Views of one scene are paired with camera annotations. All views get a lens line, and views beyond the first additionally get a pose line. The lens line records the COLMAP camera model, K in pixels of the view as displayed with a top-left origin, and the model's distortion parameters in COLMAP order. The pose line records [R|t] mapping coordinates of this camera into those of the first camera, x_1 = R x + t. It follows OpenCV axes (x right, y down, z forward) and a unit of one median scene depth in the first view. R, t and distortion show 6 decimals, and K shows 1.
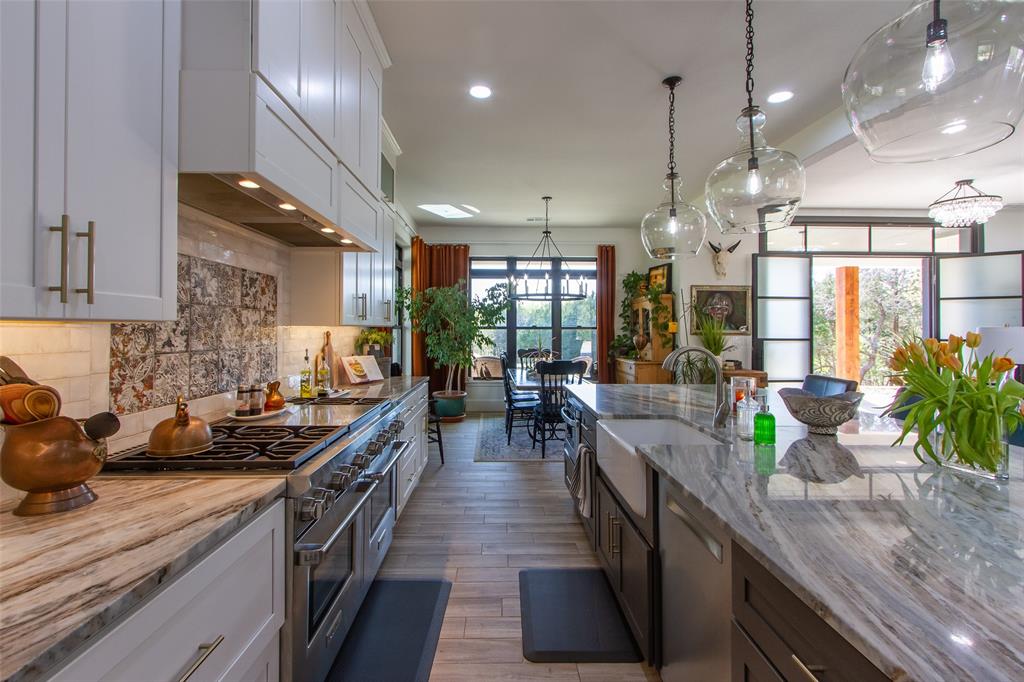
lens RADIAL K [[479.3, 0, 506.5], [0, 479.3, 323.2], [0, 0, 1]] dist [0.004517, 0.000254]
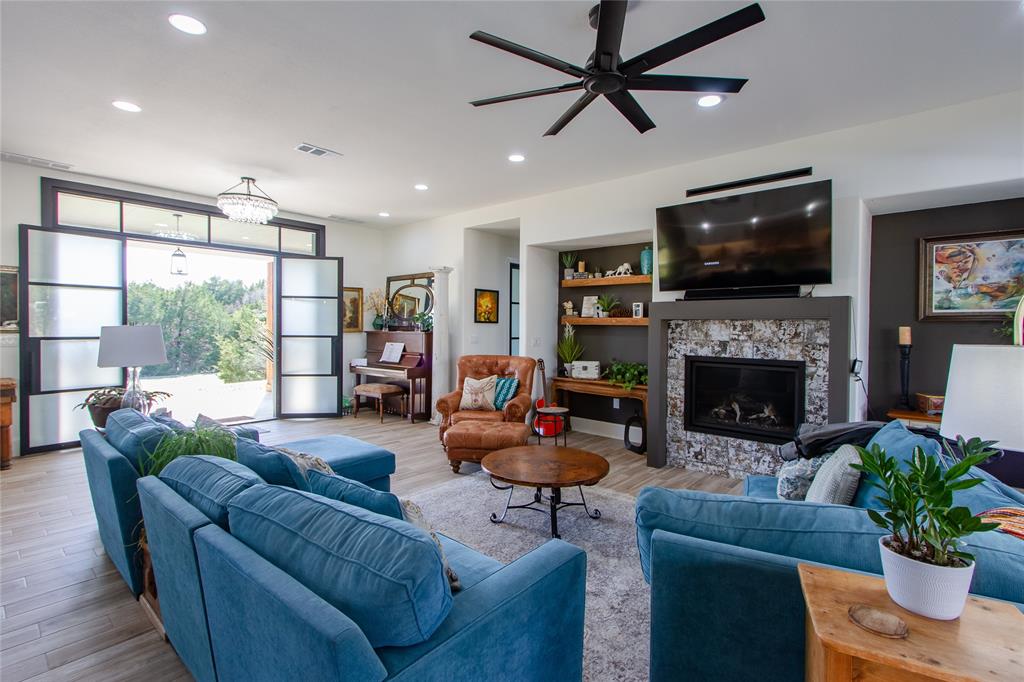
lens RADIAL K [[481.3, 0, 508.9], [0, 481.3, 333.5], [0, 0, 1]] dist [0.002008, 0.000472]
pose [[0.681503, -0.008823, 0.731762, 0.471293], [-0.016655, 0.999481, 0.027562, -0.007848], [-0.731626, -0.030971, 0.681003, -0.075858]]
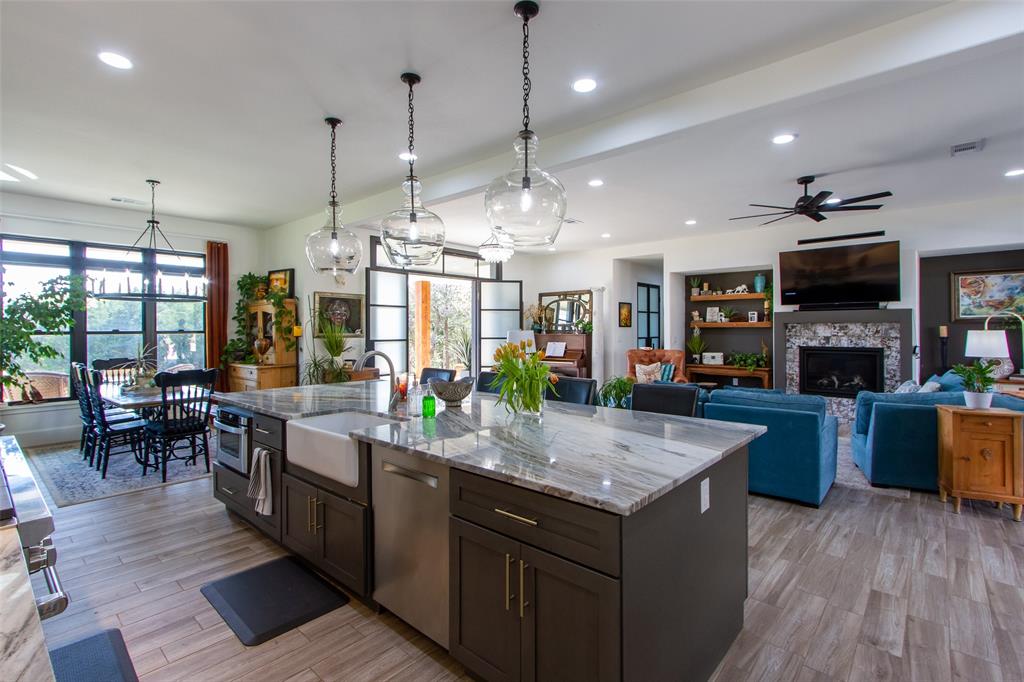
lens RADIAL K [[482.7, 0, 508.5], [0, 482.7, 327.3], [0, 0, 1]] dist [0.001331, 0.000368]
pose [[0.681658, -0.002970, 0.731665, -0.106362], [-0.003890, 0.999963, 0.007683, -0.009556], [-0.731660, -0.008083, 0.681621, -0.049993]]
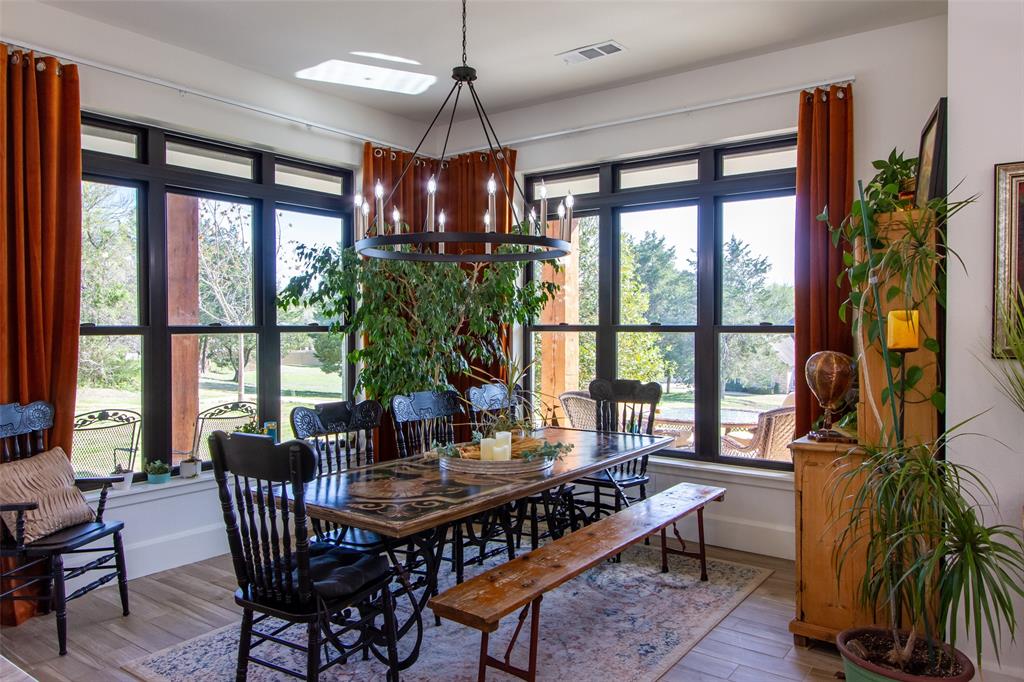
lens RADIAL K [[726.1, 0, 512.0], [0, 726.1, 341.0], [0, 0, 1]] dist [-0.000387, 0.001492]
pose [[0.787864, 0.009959, -0.615769, 0.422900], [0.012631, 0.999398, 0.032323, -0.000943], [0.615720, -0.033244, 0.787263, 0.532477]]
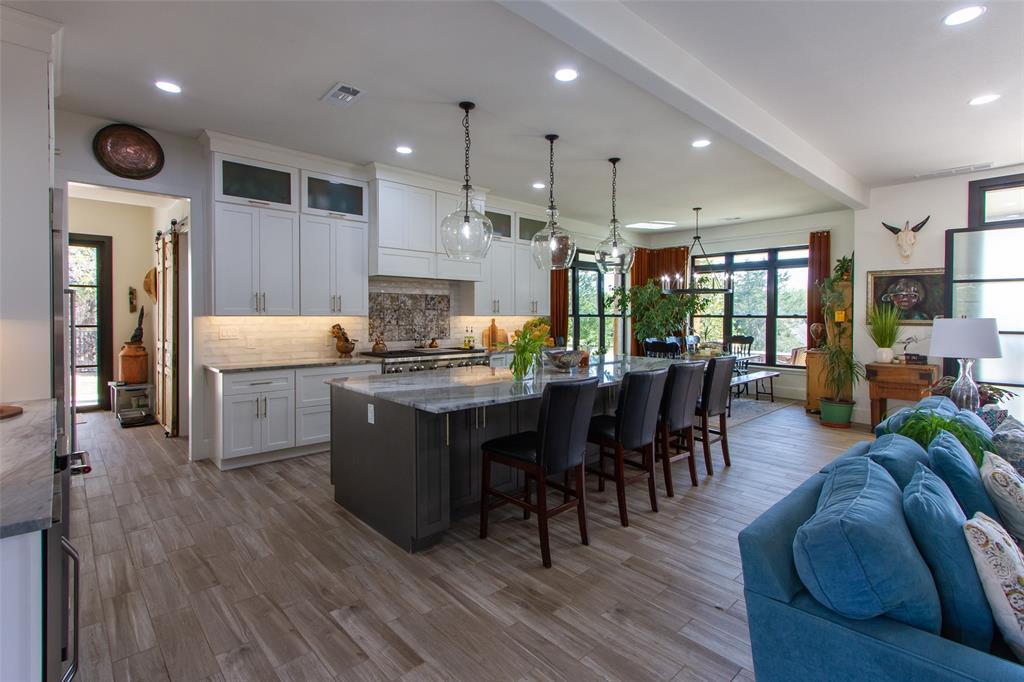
lens RADIAL K [[482.7, 0, 508.5], [0, 482.7, 327.3], [0, 0, 1]] dist [0.001331, 0.000368]
pose [[0.661042, 0.020632, -0.750065, 0.632602], [0.007336, 0.999396, 0.033956, -0.007598], [0.750313, -0.027949, 0.660492, -0.150038]]
